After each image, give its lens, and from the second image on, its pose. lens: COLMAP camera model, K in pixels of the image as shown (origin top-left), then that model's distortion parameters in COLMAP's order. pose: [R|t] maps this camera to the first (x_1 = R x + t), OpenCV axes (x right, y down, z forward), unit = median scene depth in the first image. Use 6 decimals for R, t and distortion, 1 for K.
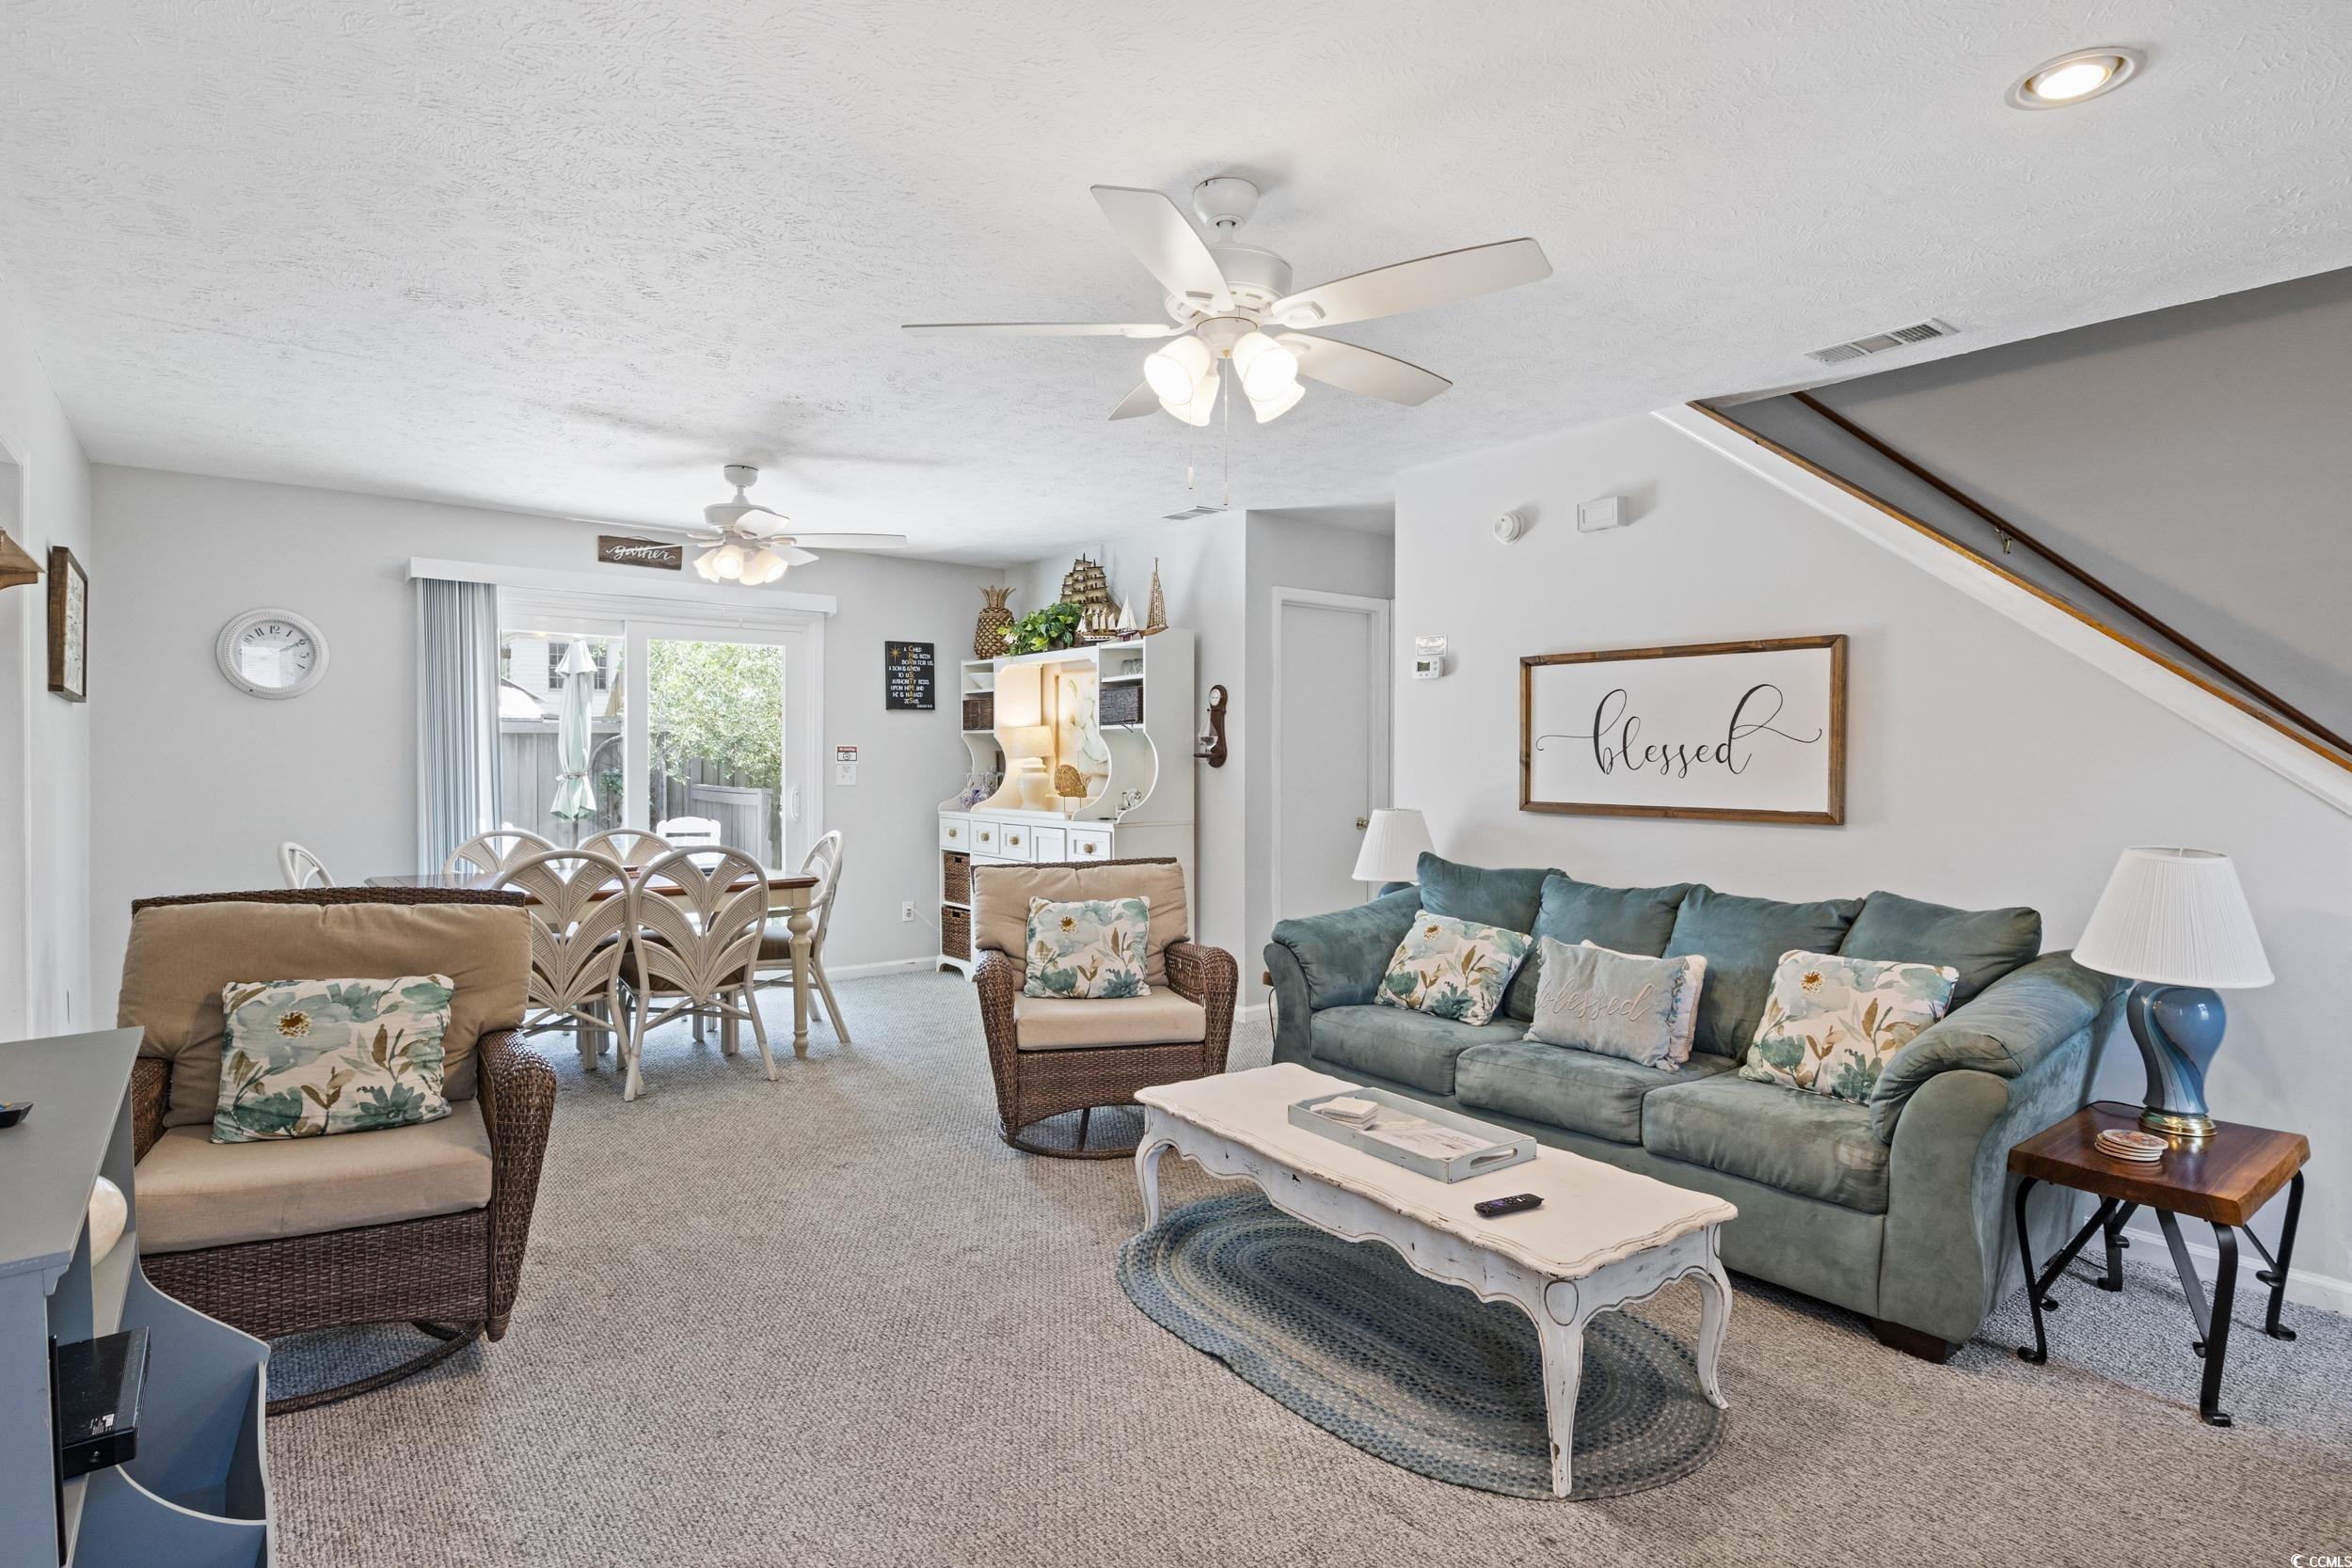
lens RADIAL K [[1207.5, 0, 1201.4], [0, 1207.5, 772.0], [0, 0, 1]] dist [-0.012809, -0.001034]
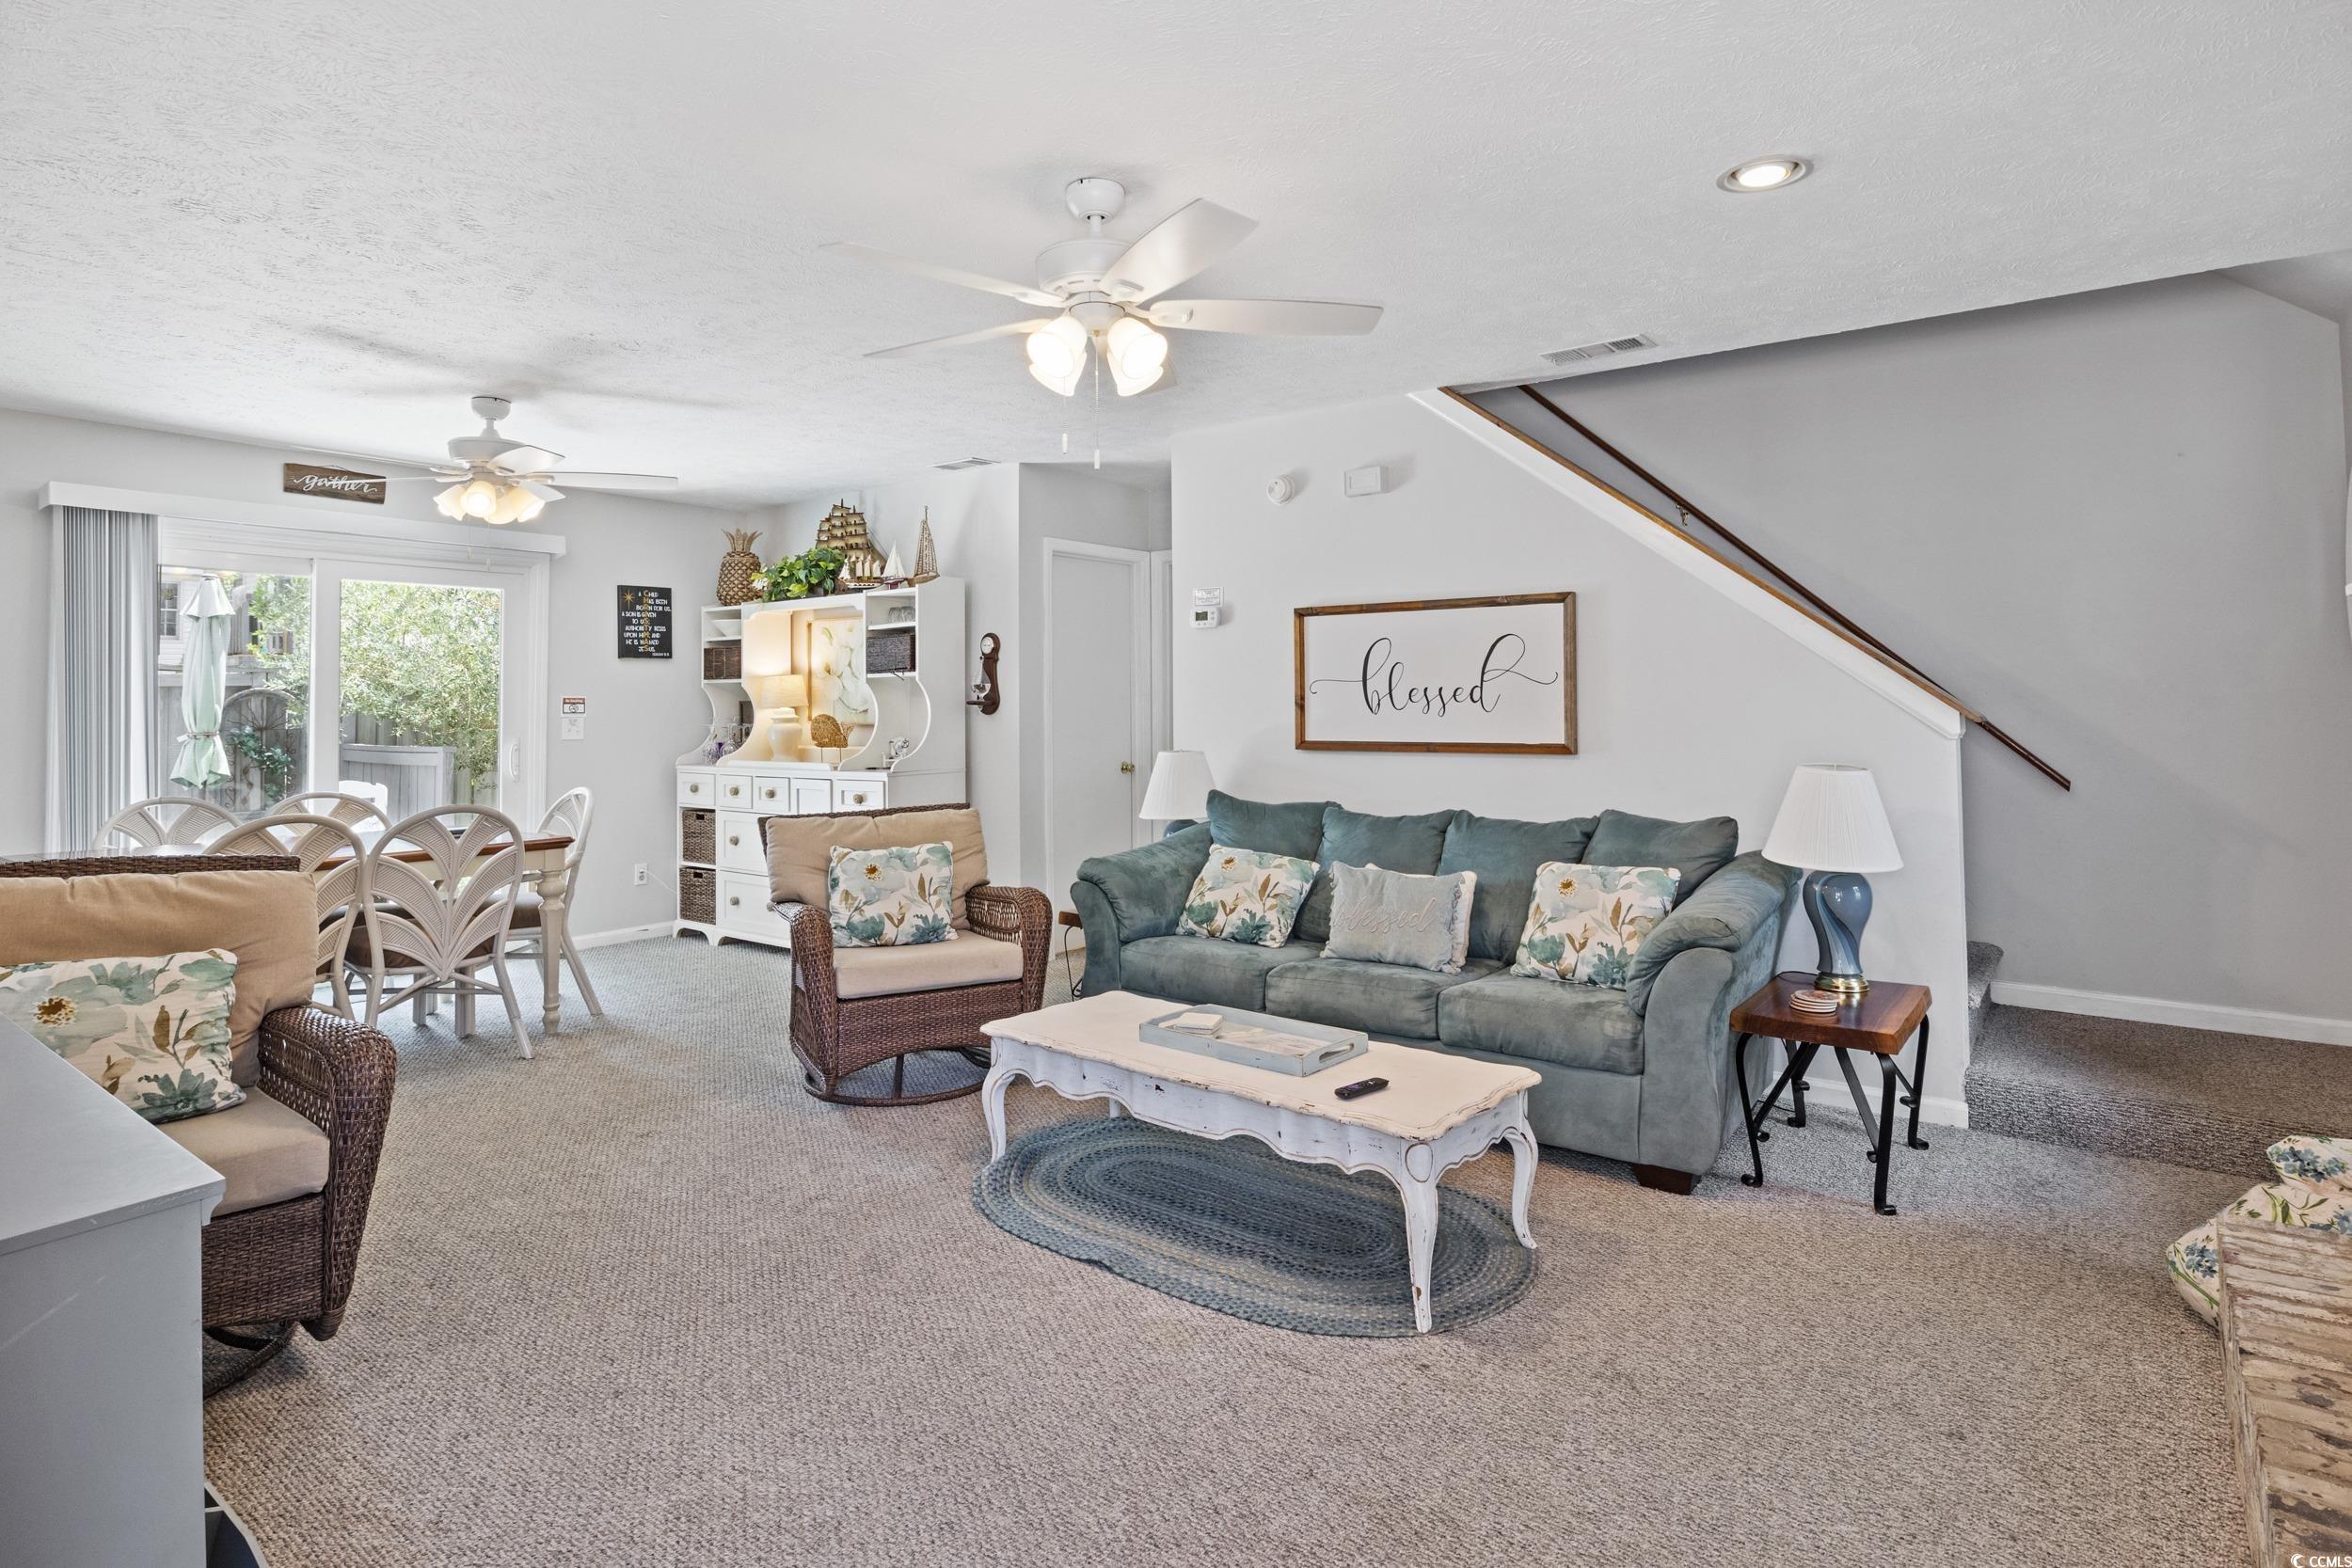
lens RADIAL K [[1237.8, 0, 1209.0], [0, 1237.8, 667.9], [0, 0, 1]] dist [-0.016444, 0.001813]
pose [[0.967452, -0.003581, 0.253030, -0.098192], [0.014684, 0.999010, -0.042002, 0.004515], [-0.252629, 0.044351, 0.966546, -0.062086]]
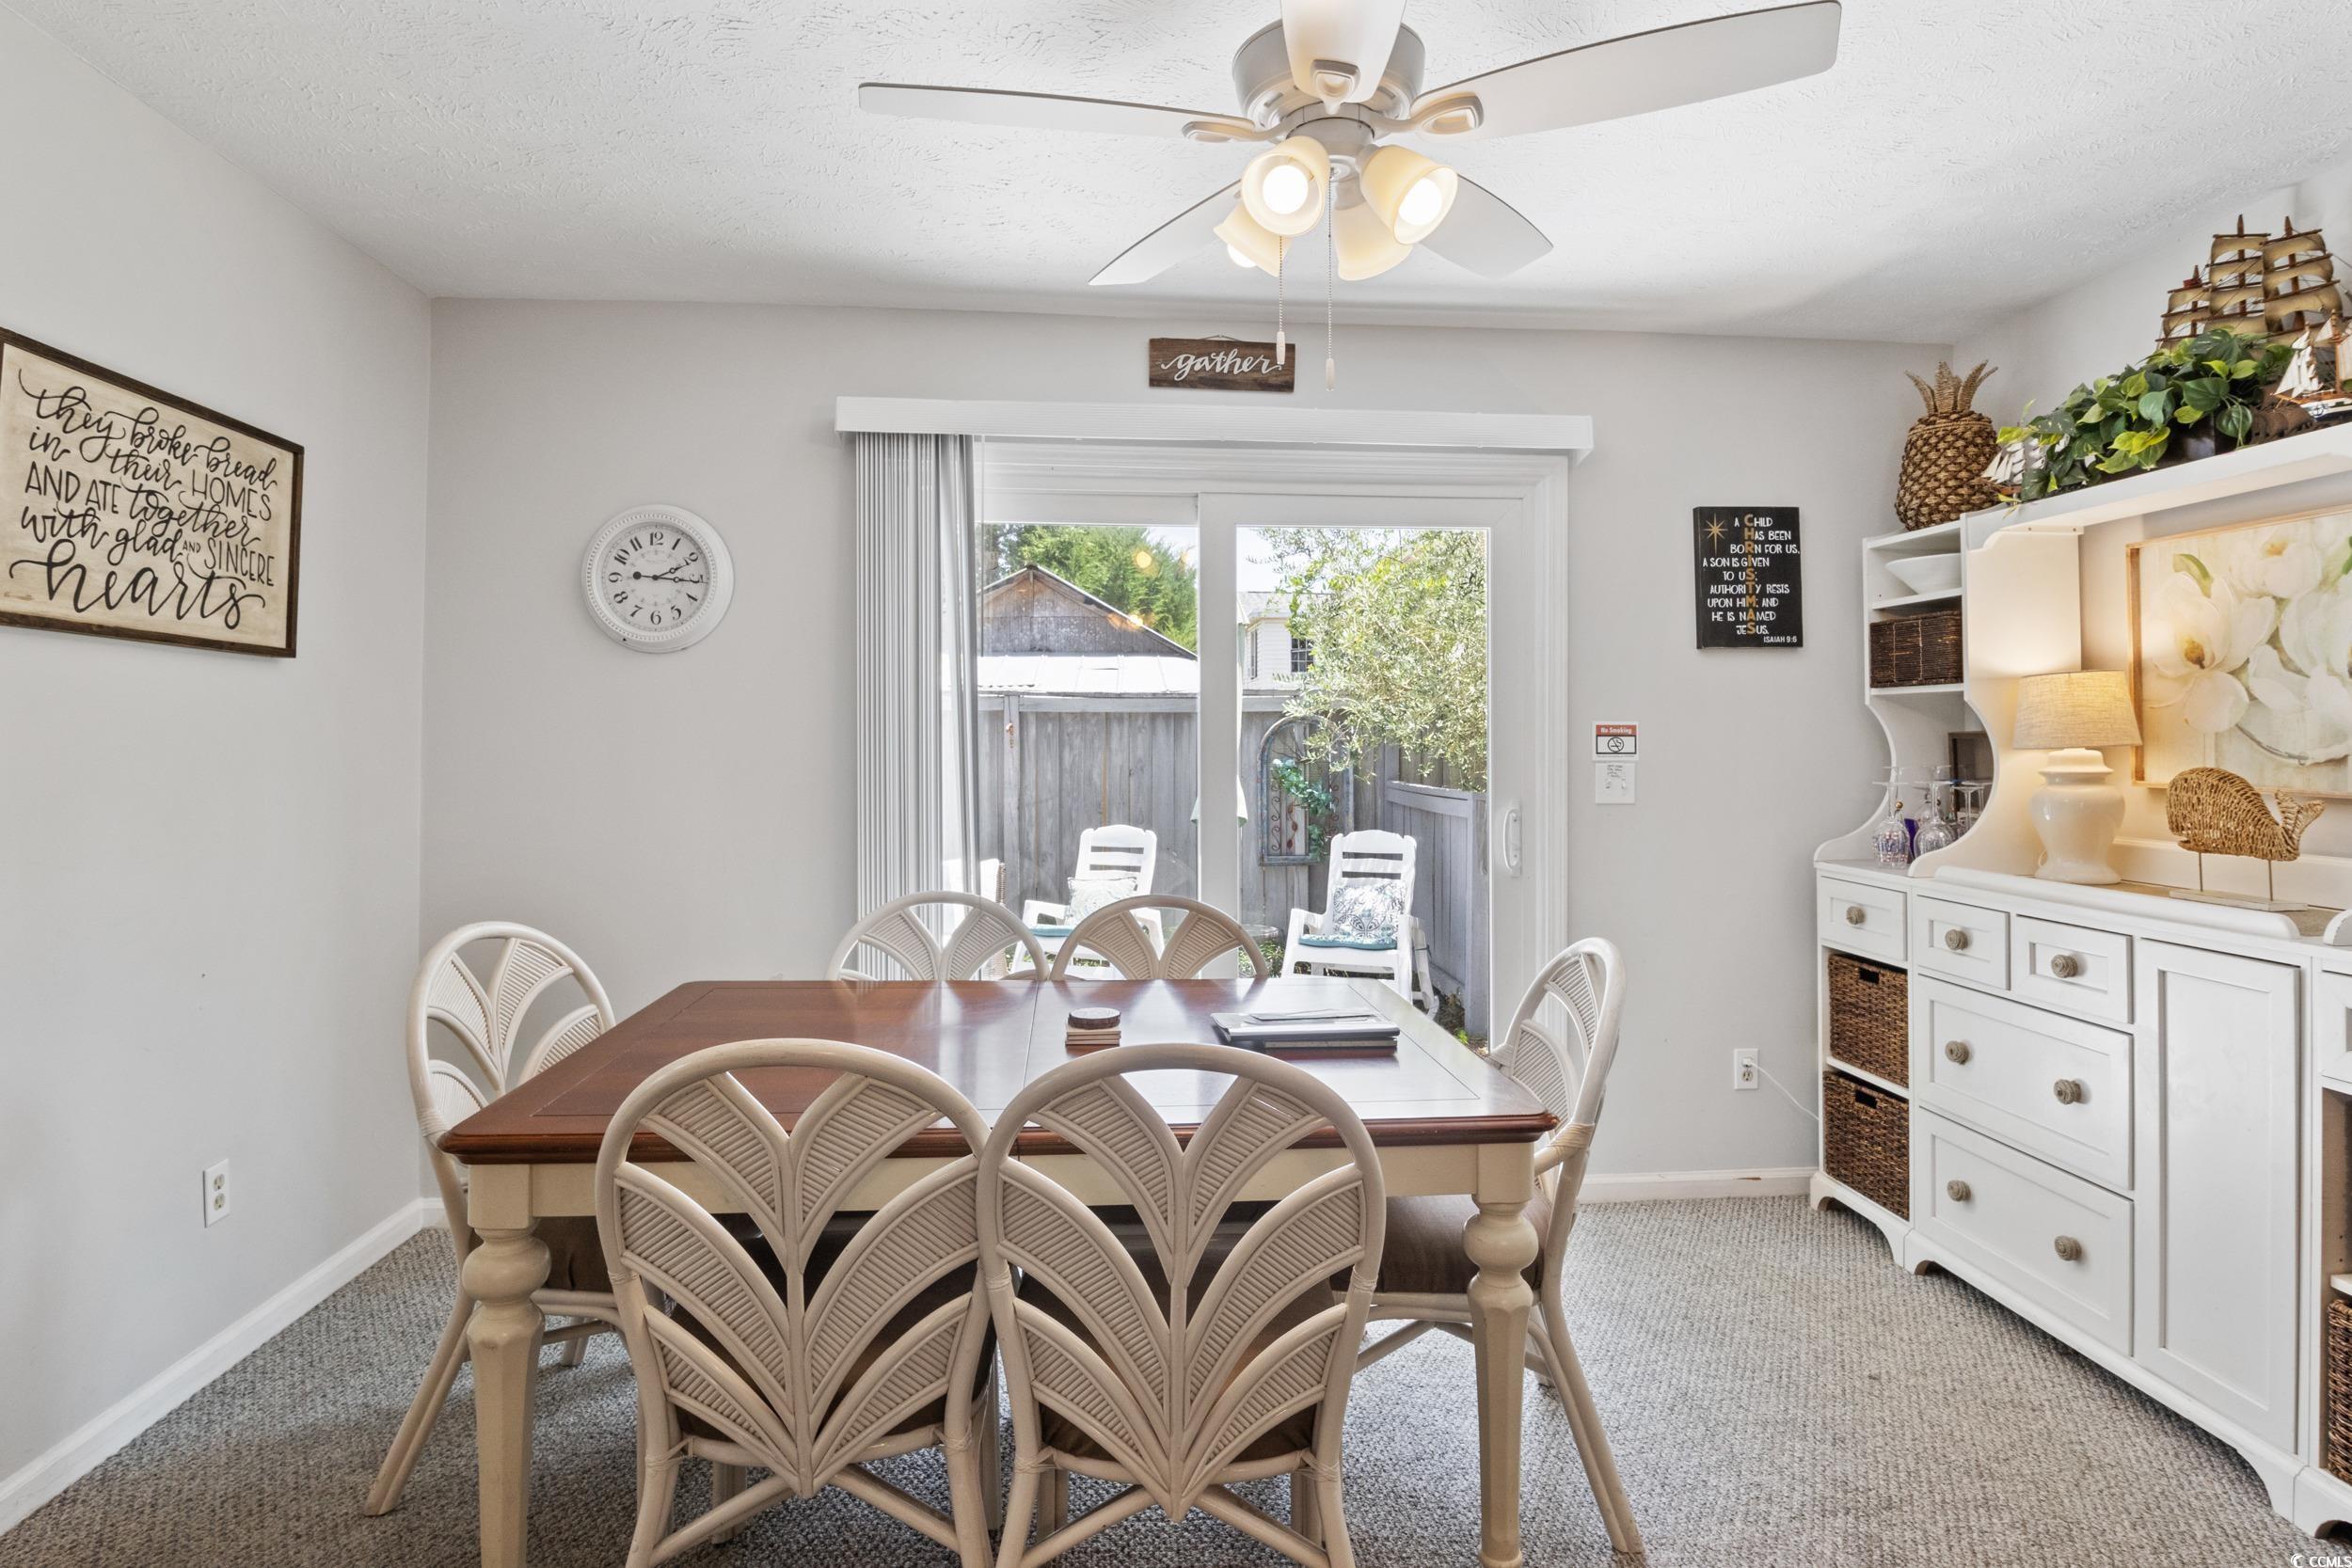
lens RADIAL K [[1224.5, 0, 1183.8], [0, 1224.5, 711.6], [0, 0, 1]] dist [-0.022860, -0.000477]
pose [[0.820363, -0.014777, -0.571652, -0.245272], [-0.005185, 0.999433, -0.033276, -0.014611], [0.571820, 0.030263, 0.819821, 0.782208]]
